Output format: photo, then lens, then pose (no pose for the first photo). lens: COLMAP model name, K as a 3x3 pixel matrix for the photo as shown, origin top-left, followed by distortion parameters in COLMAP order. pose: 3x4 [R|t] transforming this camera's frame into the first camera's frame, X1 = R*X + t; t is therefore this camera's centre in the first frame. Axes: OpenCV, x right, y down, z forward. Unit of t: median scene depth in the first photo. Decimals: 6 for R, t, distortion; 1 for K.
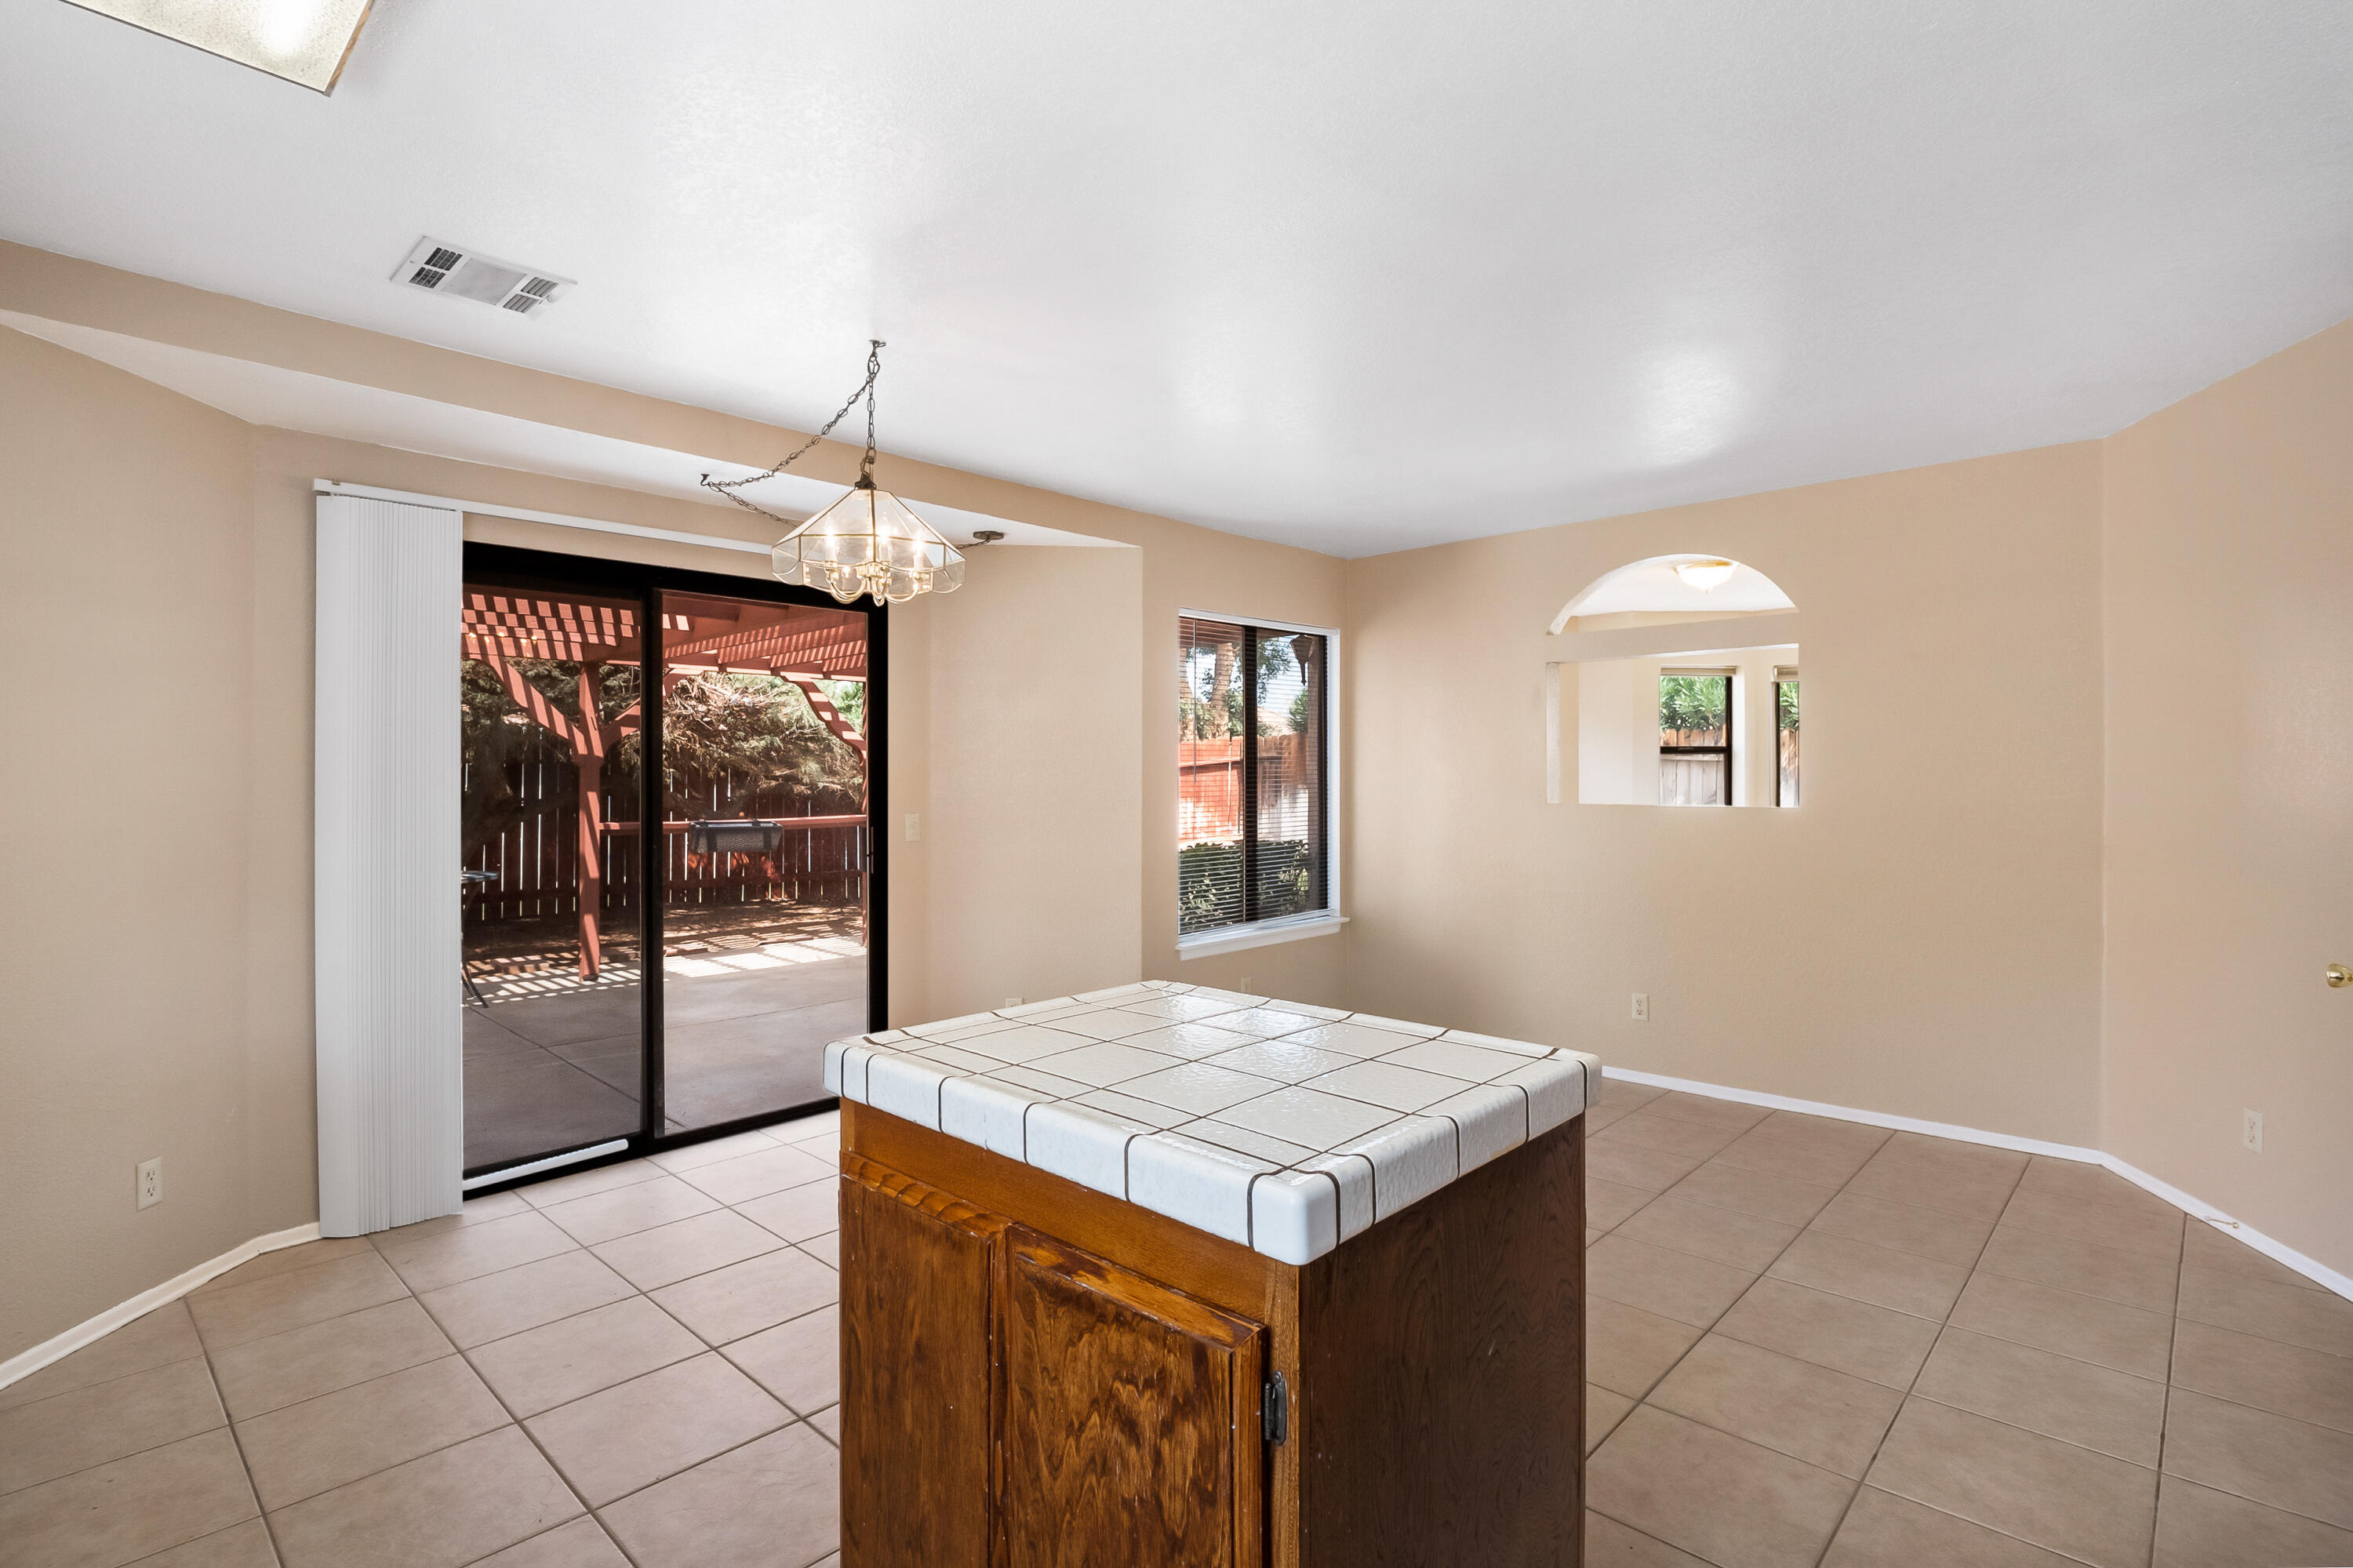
lens RADIAL K [[1115.9, 0, 1252.8], [0, 1115.9, 775.5], [0, 0, 1]] dist [-0.013767, -0.001862]
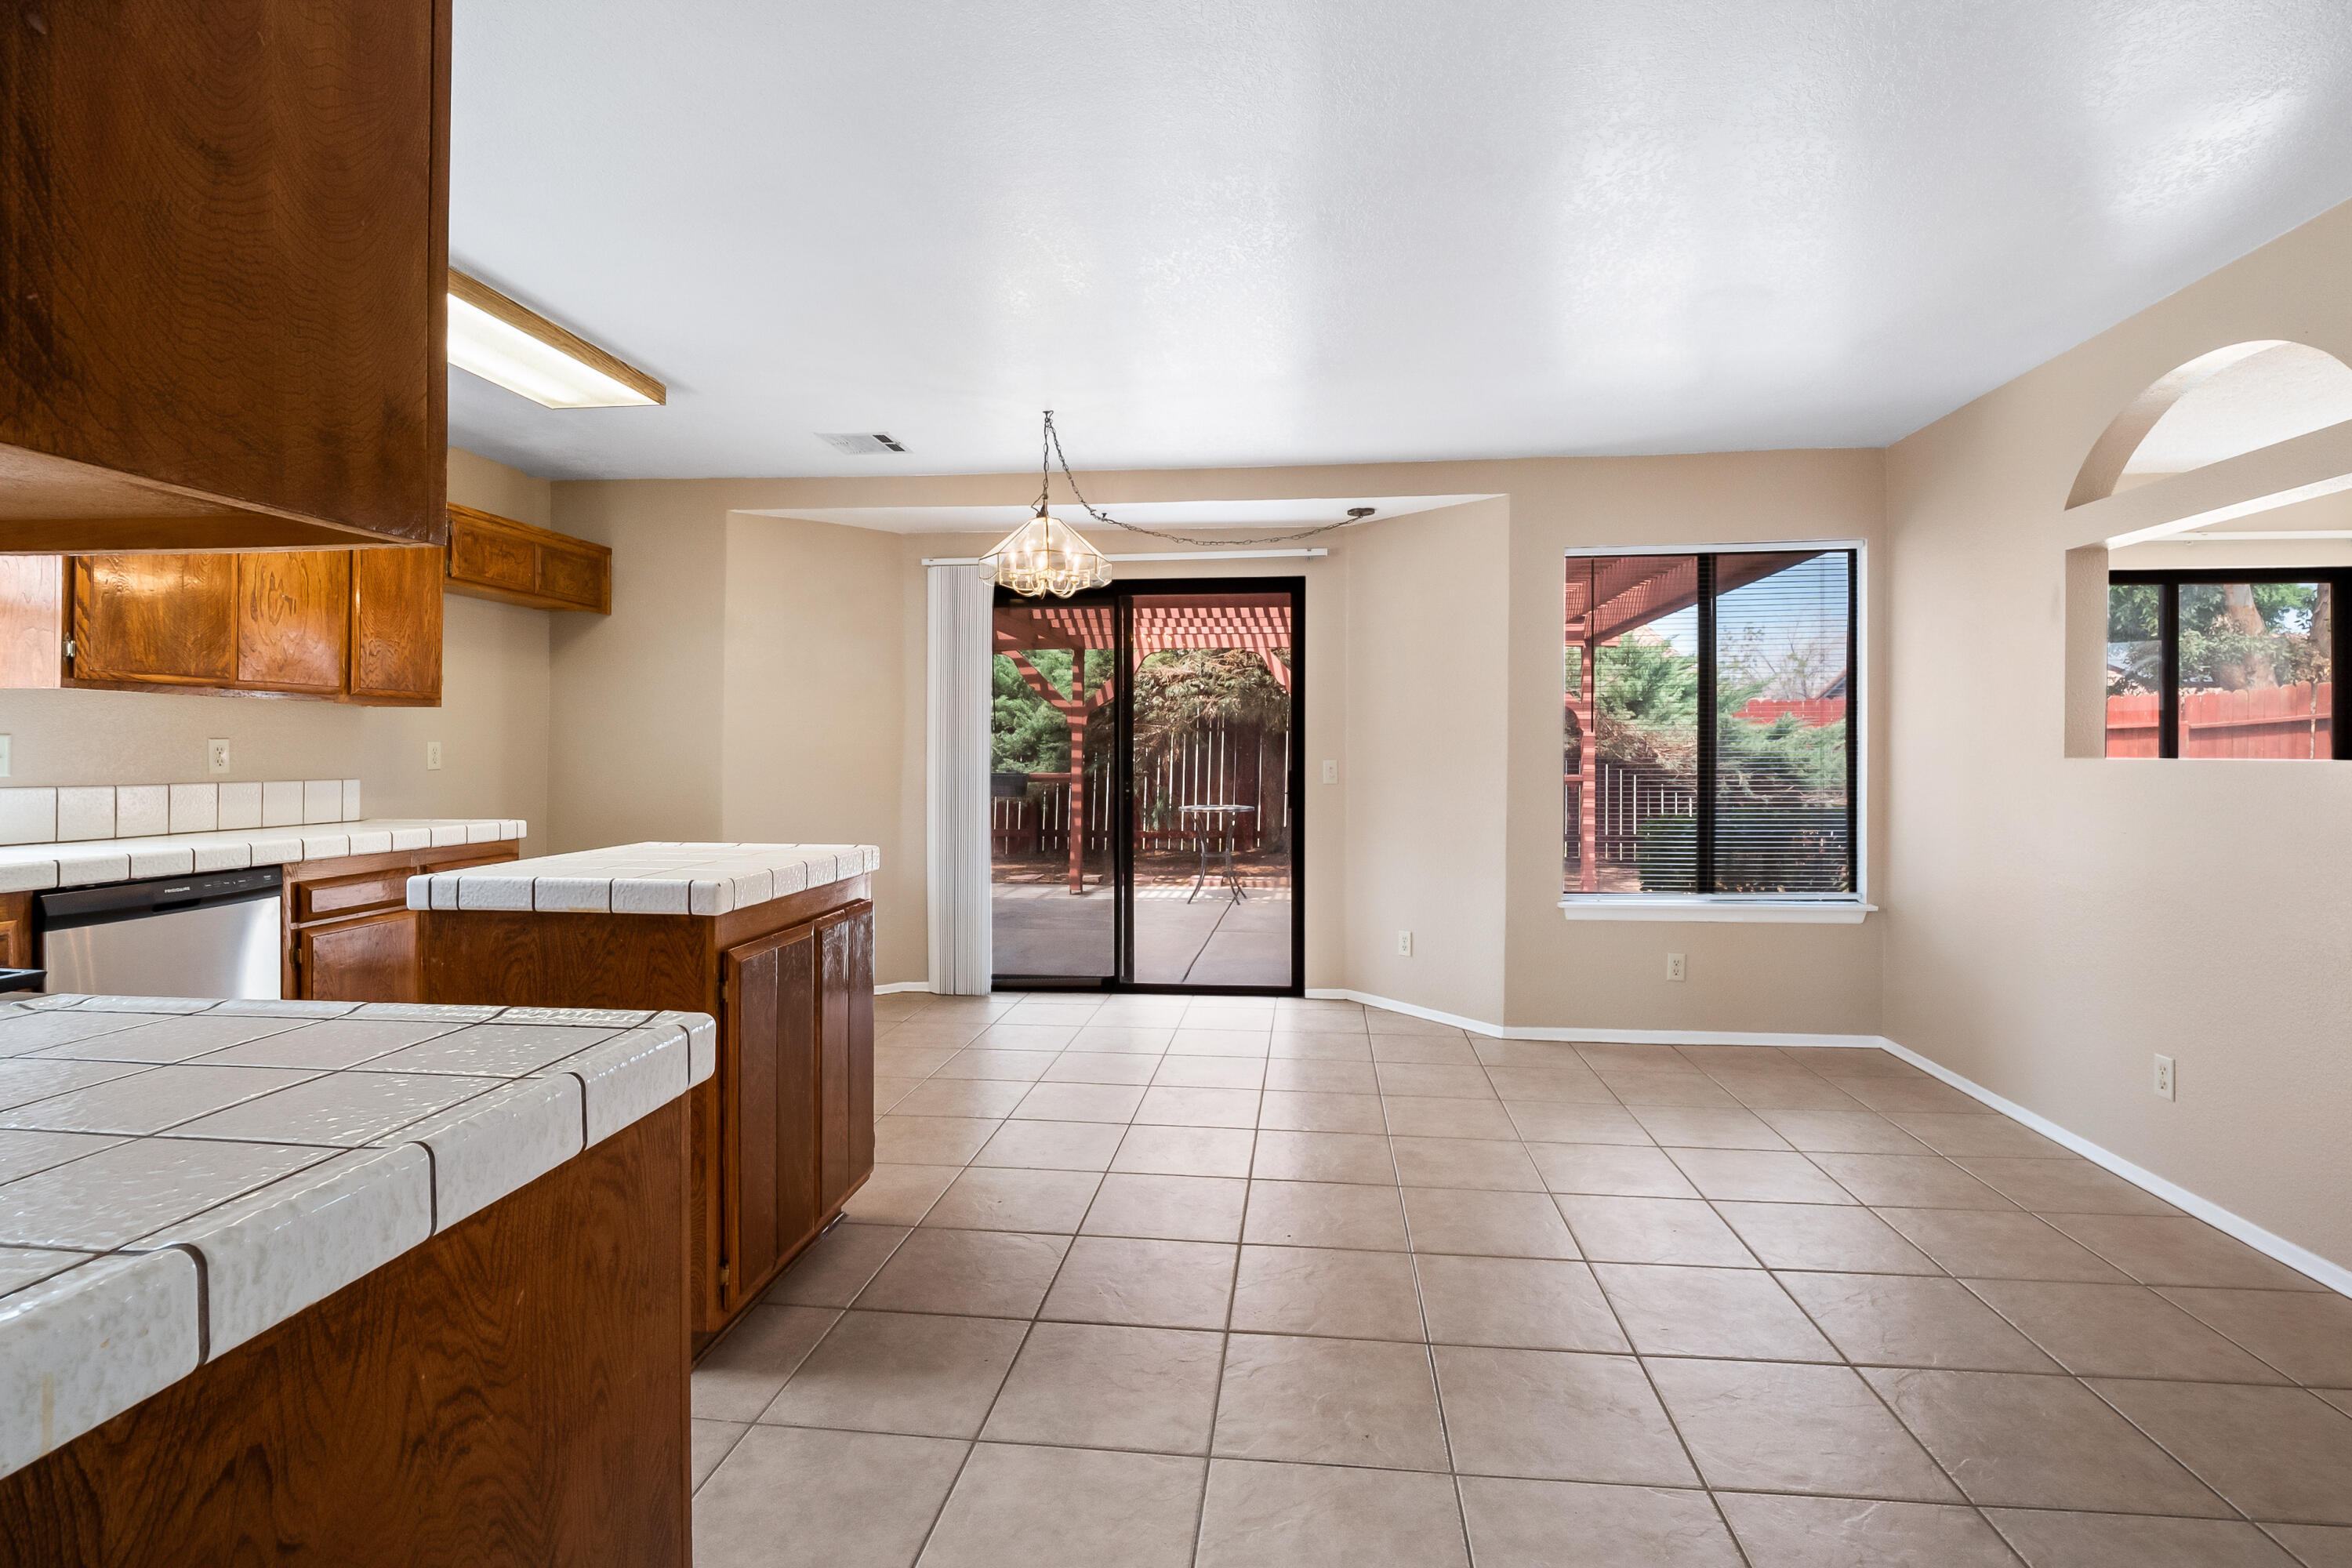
lens RADIAL K [[1115.3, 0, 1182.5], [0, 1115.3, 748.5], [0, 0, 1]] dist [-0.013767, -0.001862]
pose [[0.581052, 0.000163, -0.813866, 0.475232], [0.000448, 1.000000, 0.000521, 0.018145], [0.813866, -0.000667, 0.581052, 0.164391]]
